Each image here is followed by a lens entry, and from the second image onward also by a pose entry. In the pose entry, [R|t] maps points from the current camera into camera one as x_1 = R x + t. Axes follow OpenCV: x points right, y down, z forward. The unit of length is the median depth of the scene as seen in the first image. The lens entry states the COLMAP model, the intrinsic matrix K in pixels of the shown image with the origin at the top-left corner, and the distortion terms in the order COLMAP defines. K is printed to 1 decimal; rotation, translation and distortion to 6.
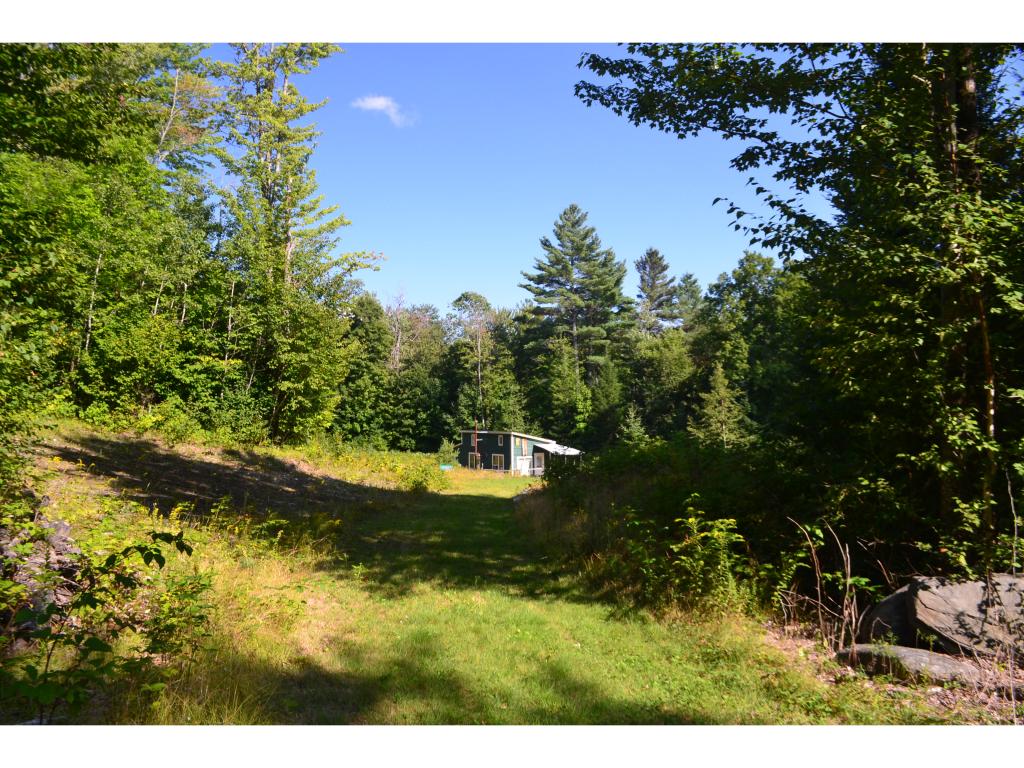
lens RADIAL K [[817.3, 0, 505.3], [0, 817.3, 387.1], [0, 0, 1]] dist [-0.084217, -0.006856]
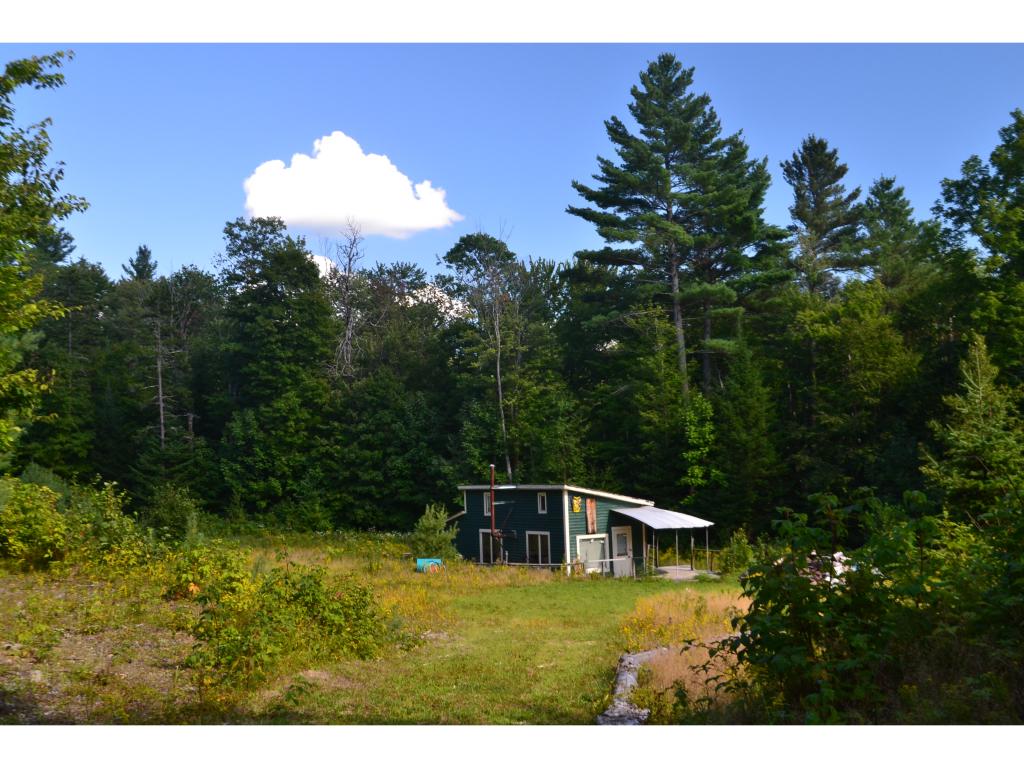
lens RADIAL K [[1321.5, 0, 513.7], [0, 1321.5, 382.6], [0, 0, 1]] dist [-0.104203, 0.000000]
pose [[0.999201, -0.030435, -0.025892, -0.000139], [0.029704, 0.999162, -0.028165, 0.010304], [0.026727, 0.027374, 0.999268, 0.143884]]
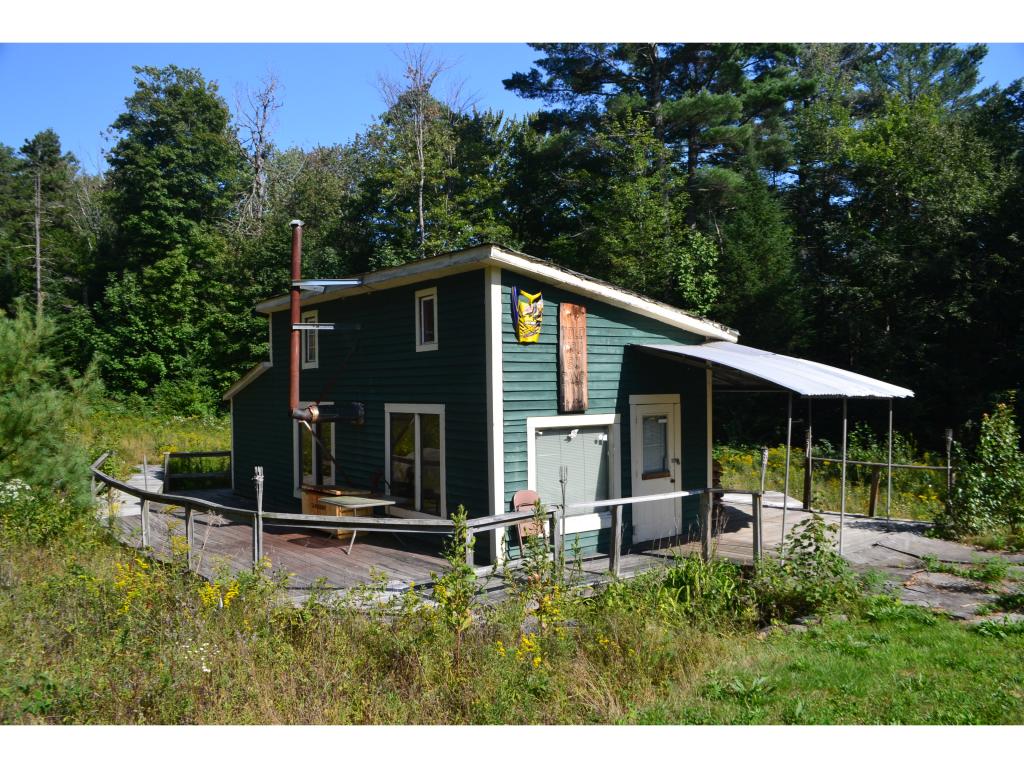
lens RADIAL K [[817.3, 0, 517.5], [0, 817.3, 380.5], [0, 0, 1]] dist [-0.084217, -0.006856]
pose [[0.999782, -0.010249, 0.018209, 0.006978], [0.009777, 0.999619, 0.025819, 0.053477], [-0.018467, -0.025635, 0.999501, 0.607503]]
